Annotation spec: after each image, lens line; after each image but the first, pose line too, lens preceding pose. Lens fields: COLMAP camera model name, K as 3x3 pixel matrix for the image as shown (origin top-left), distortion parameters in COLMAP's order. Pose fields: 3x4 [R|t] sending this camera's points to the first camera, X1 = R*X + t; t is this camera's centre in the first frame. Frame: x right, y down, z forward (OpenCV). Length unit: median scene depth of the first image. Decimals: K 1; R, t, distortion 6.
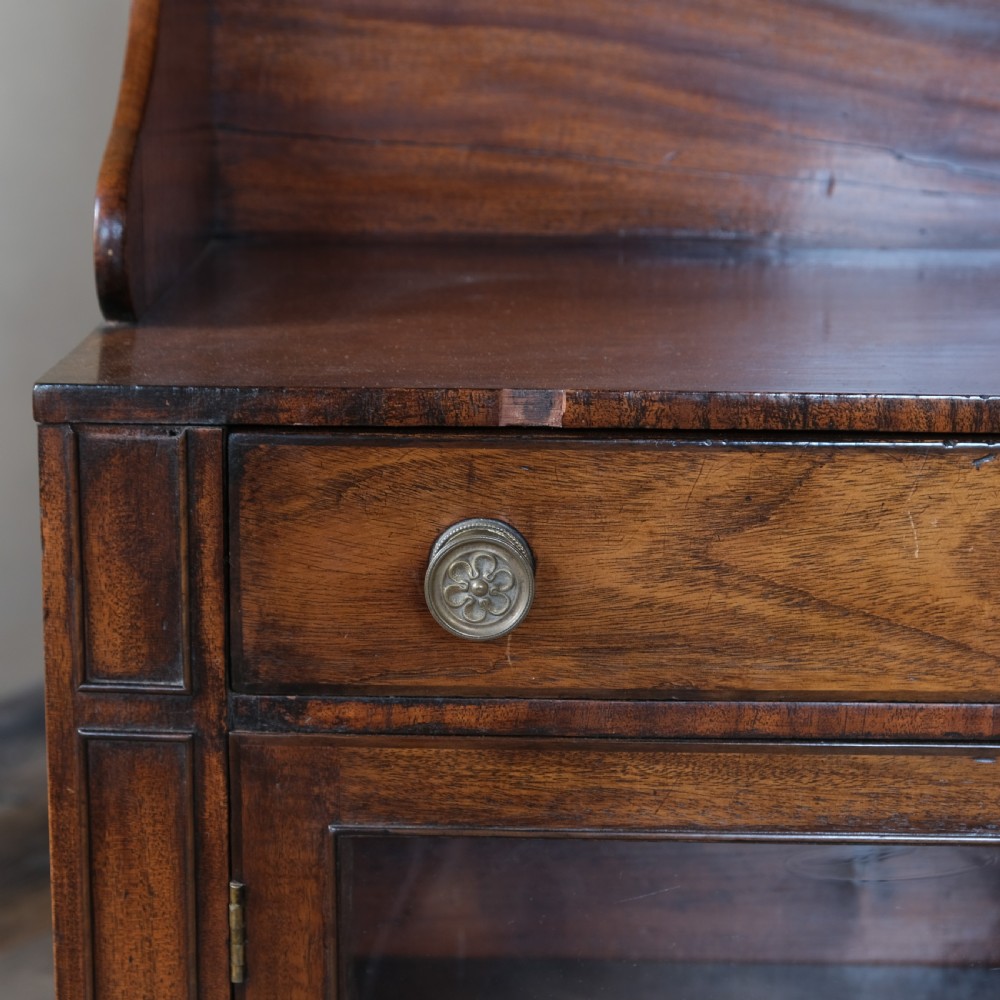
lens RADIAL K [[2990.5, 0, 503.6], [0, 2990.5, 538.4], [0, 0, 1]] dist [-0.116543, 1.994028]
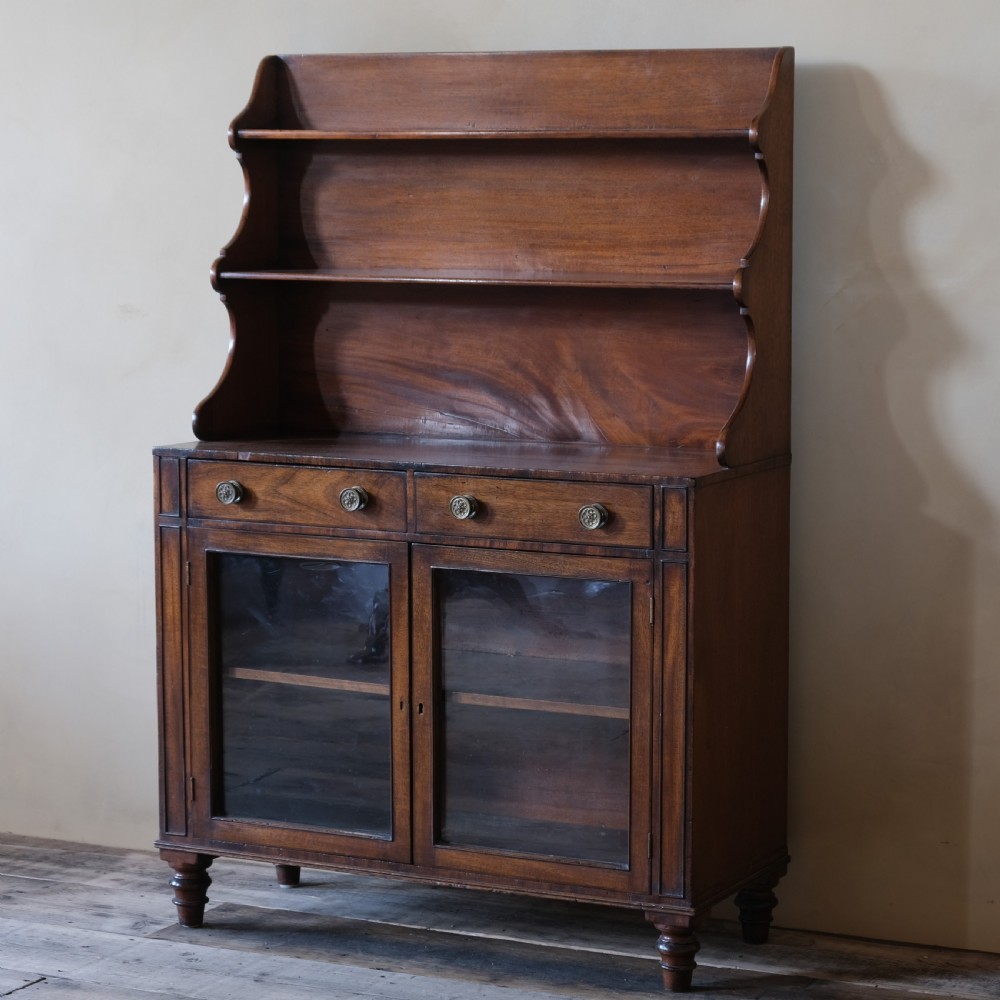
lens RADIAL K [[2990.5, 0, 503.6], [0, 2990.5, 538.4], [0, 0, 1]] dist [-0.116543, 1.994028]
pose [[0.899977, 0.053406, -0.432654, 2.322489], [-0.101787, 0.990778, -0.089431, 0.443741], [0.423888, 0.124525, 0.897114, -2.880615]]
